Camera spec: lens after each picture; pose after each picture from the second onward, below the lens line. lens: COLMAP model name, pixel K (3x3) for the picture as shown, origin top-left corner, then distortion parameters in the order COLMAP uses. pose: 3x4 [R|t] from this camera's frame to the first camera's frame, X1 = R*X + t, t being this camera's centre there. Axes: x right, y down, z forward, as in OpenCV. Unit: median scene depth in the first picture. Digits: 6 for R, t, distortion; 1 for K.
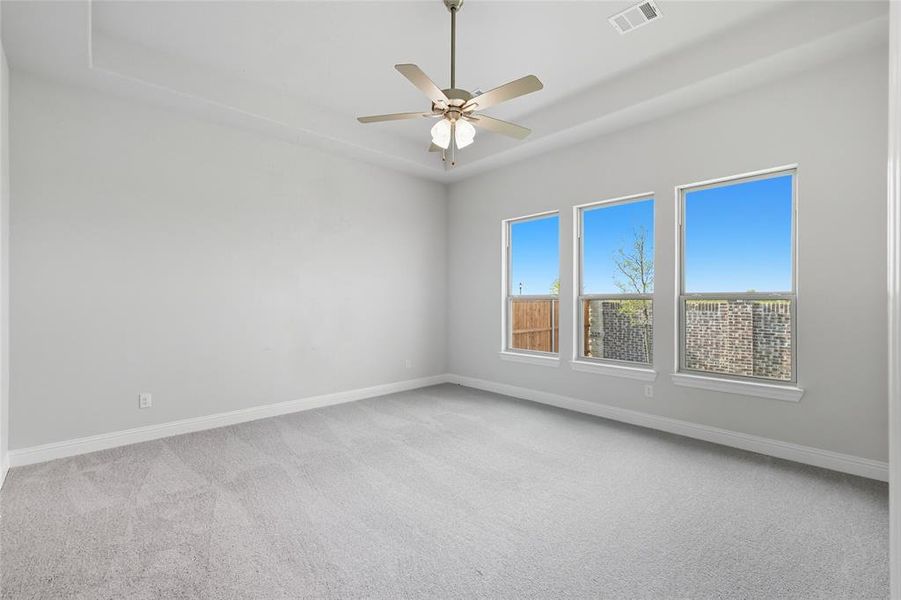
lens RADIAL K [[399.1, 0, 450.5], [0, 399.1, 300.0], [0, 0, 1]] dist [0.011772, -0.000157]
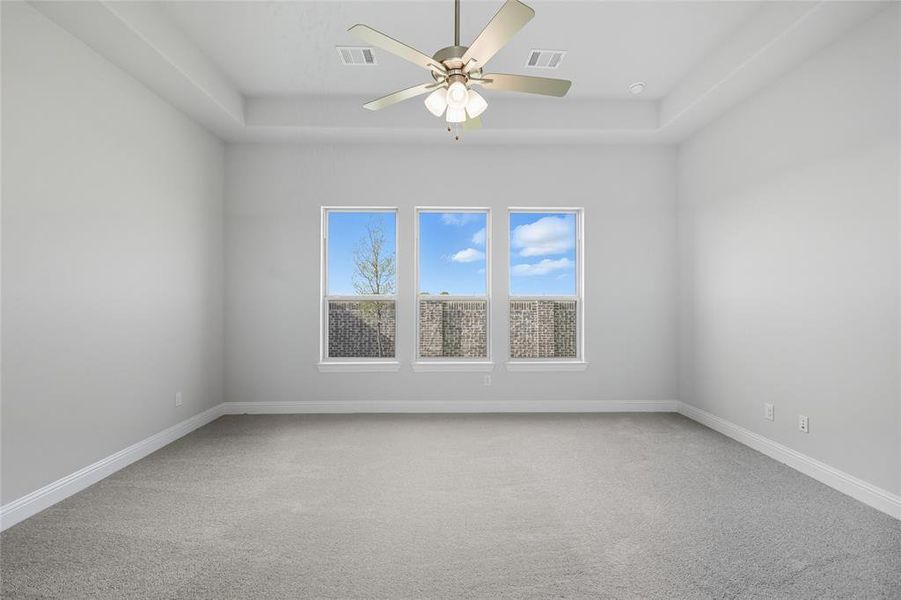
lens RADIAL K [[399.1, 0, 450.5], [0, 399.1, 300.0], [0, 0, 1]] dist [0.011772, -0.000157]
pose [[0.665150, -0.000606, 0.746709, -0.308424], [0.000348, 1.000000, 0.000502, -0.003162], [-0.746709, -0.000074, 0.665151, 0.227836]]
